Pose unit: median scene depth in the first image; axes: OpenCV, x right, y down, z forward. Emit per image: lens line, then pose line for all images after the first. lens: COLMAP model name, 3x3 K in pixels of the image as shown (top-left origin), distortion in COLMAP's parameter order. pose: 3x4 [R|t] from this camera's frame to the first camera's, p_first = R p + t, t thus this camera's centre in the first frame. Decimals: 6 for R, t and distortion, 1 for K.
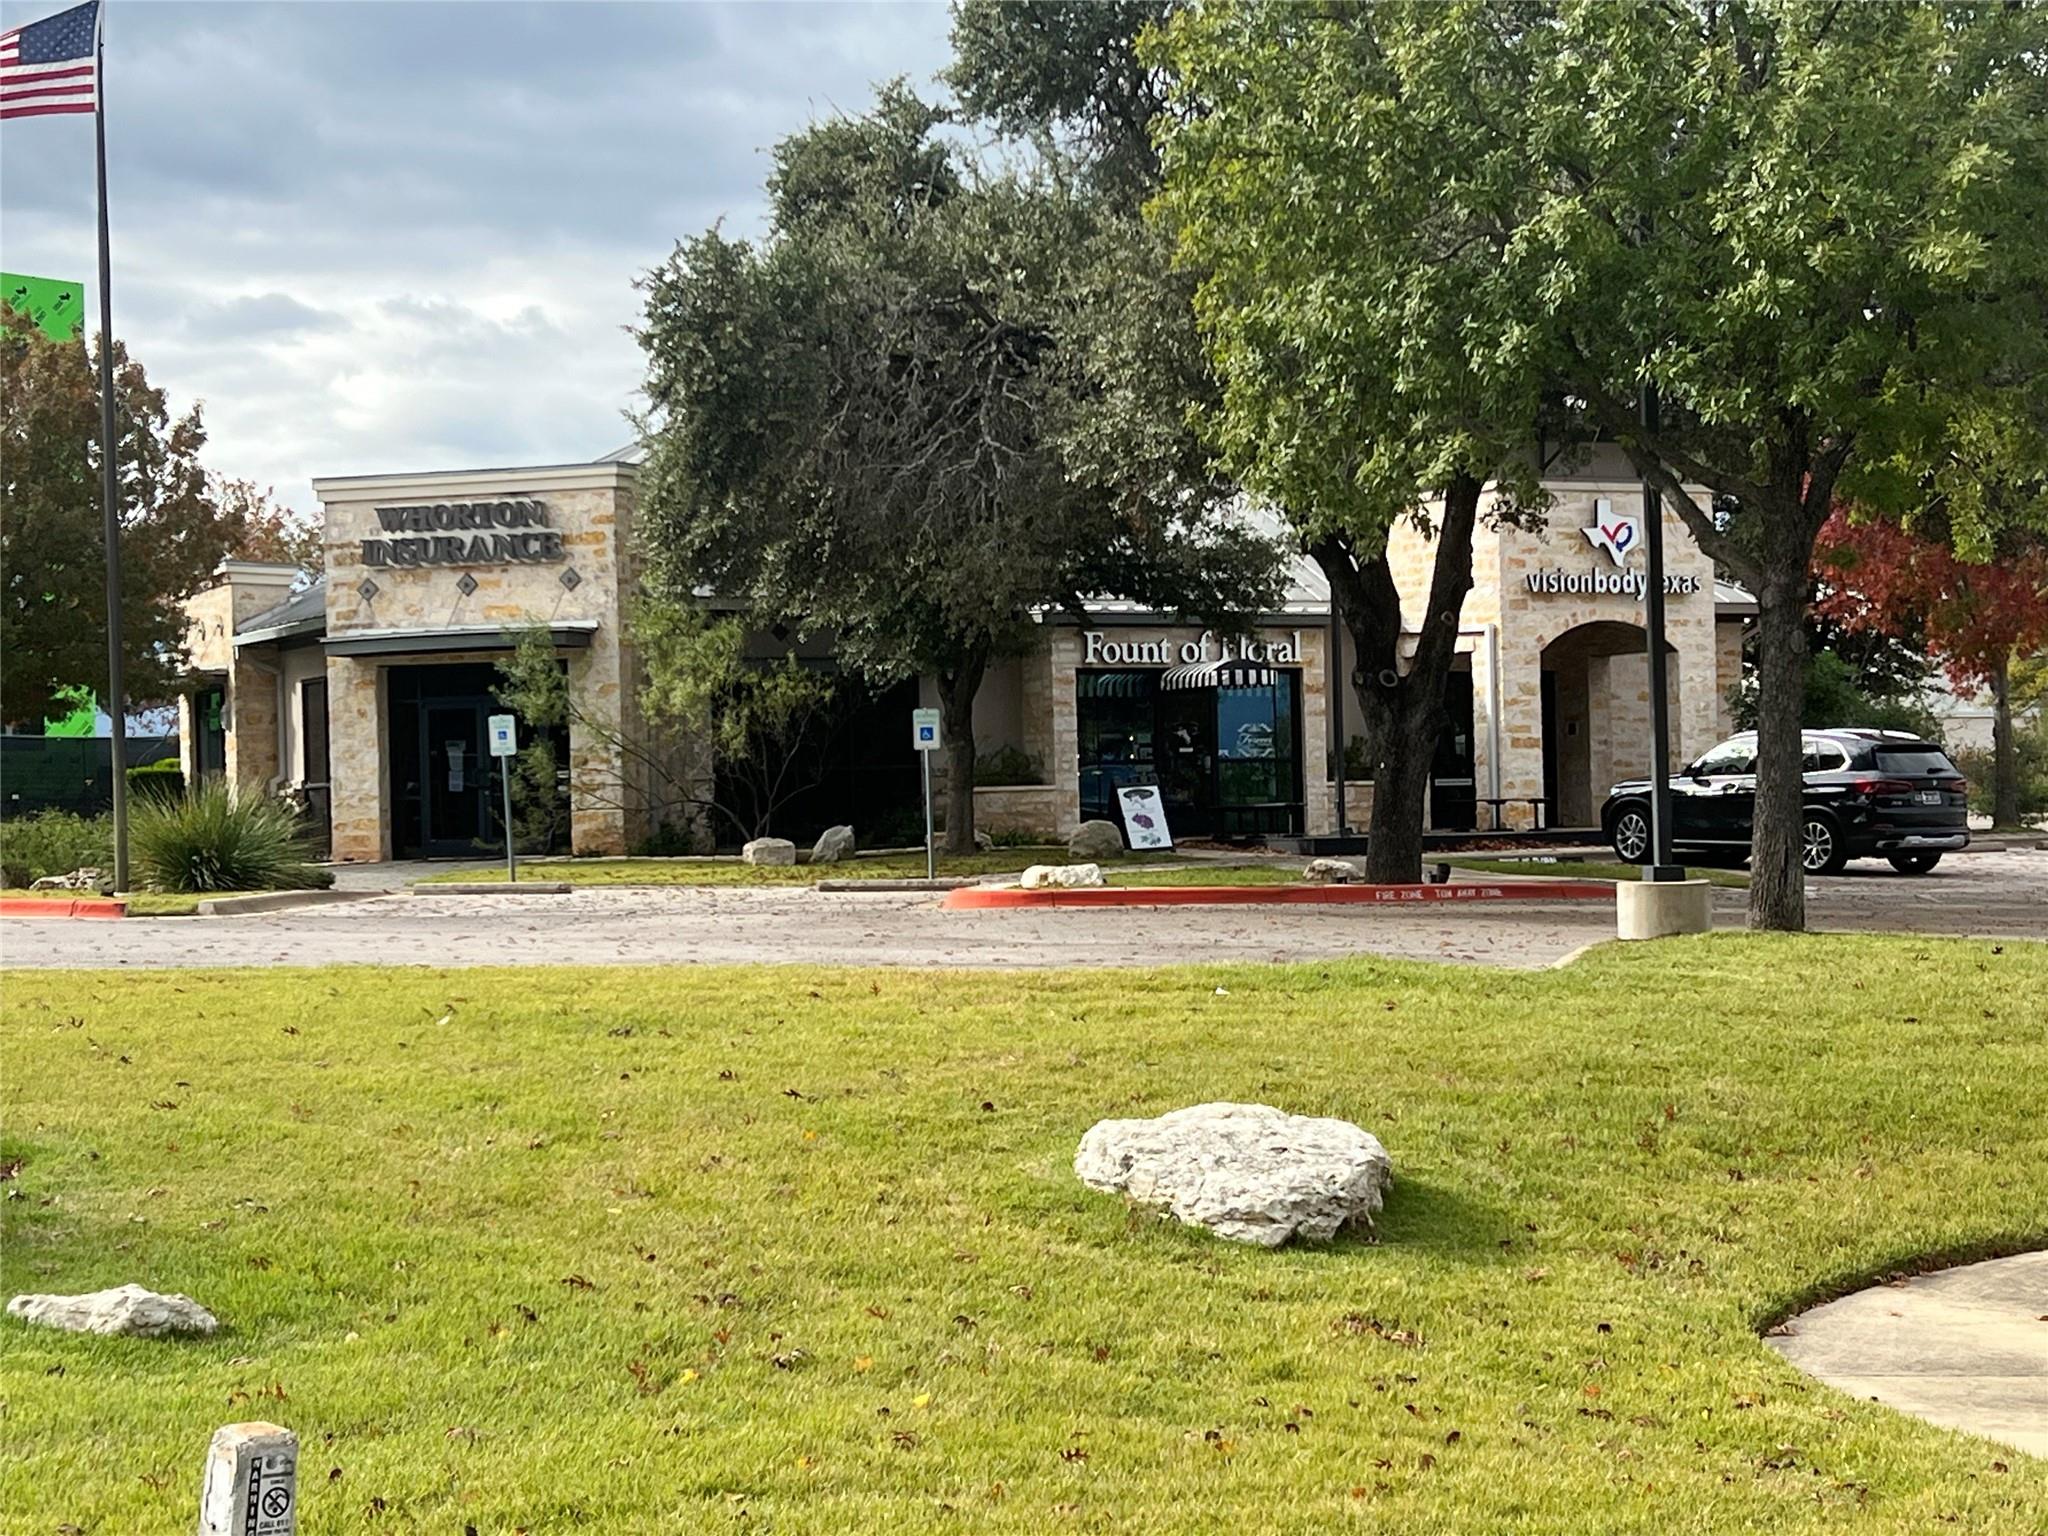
lens RADIAL K [[3421.6, 0, 1073.6], [0, 3421.6, 815.7], [0, 0, 1]] dist [0.130750, -0.288767]
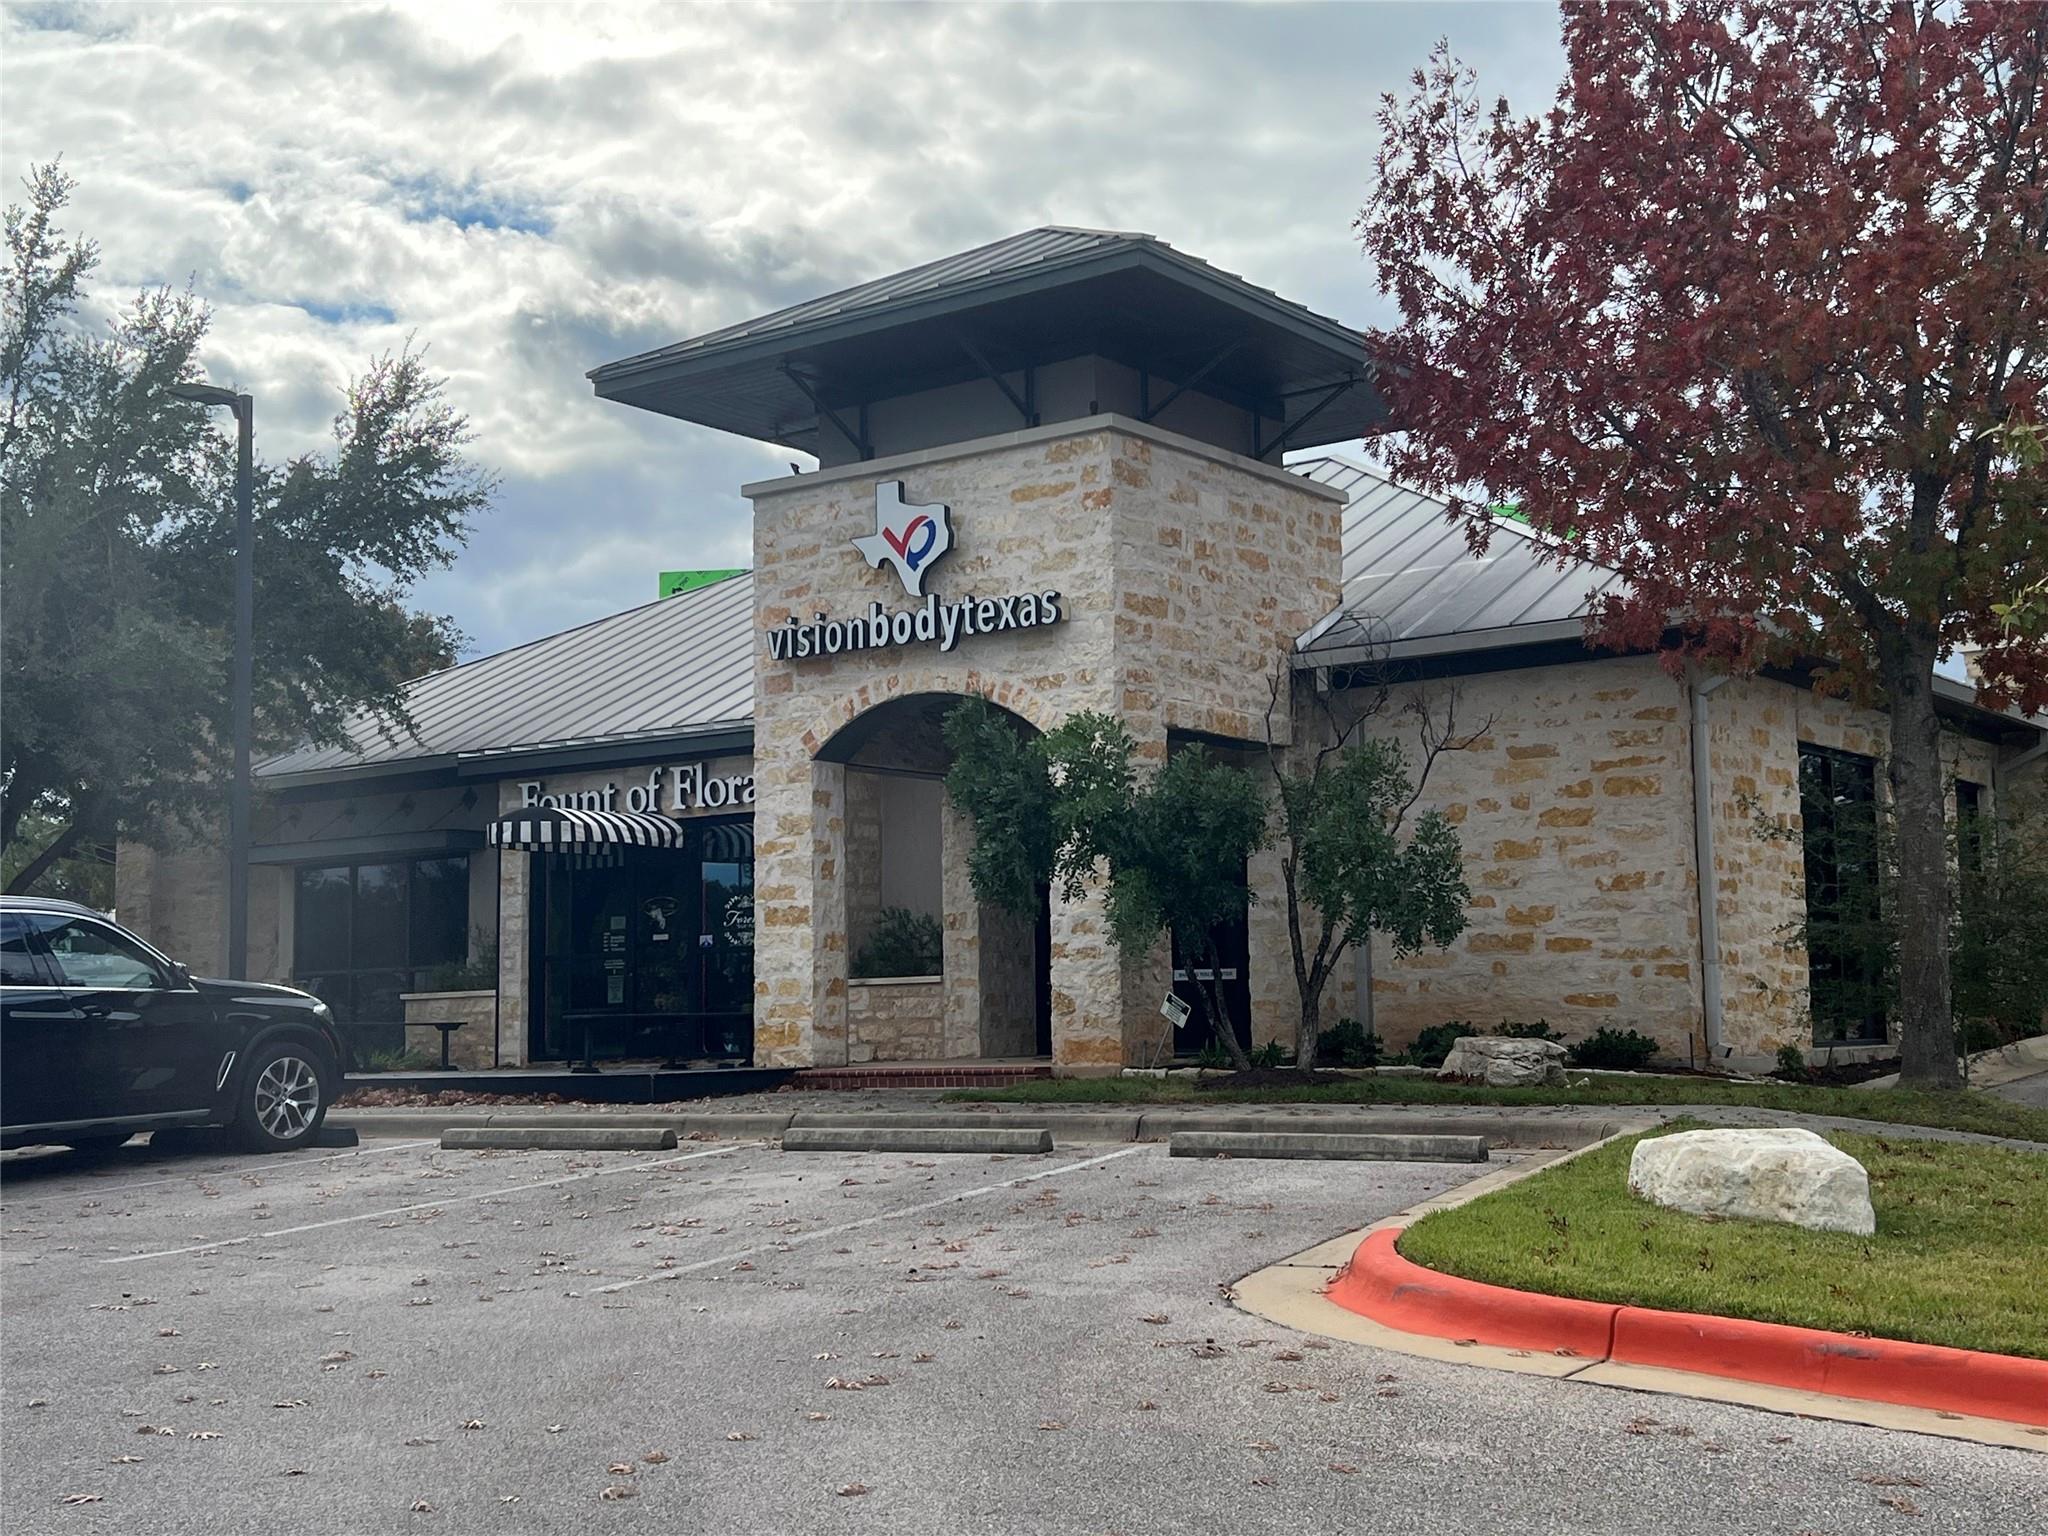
lens RADIAL K [[2404.2, 0, 1038.7], [0, 2404.2, 770.1], [0, 0, 1]] dist [0.235582, -0.780113]
pose [[0.449005, -0.077895, -0.890127, 0.560206], [0.004838, 0.996390, -0.084754, -0.011783], [0.893516, 0.033749, 0.447761, 0.916647]]
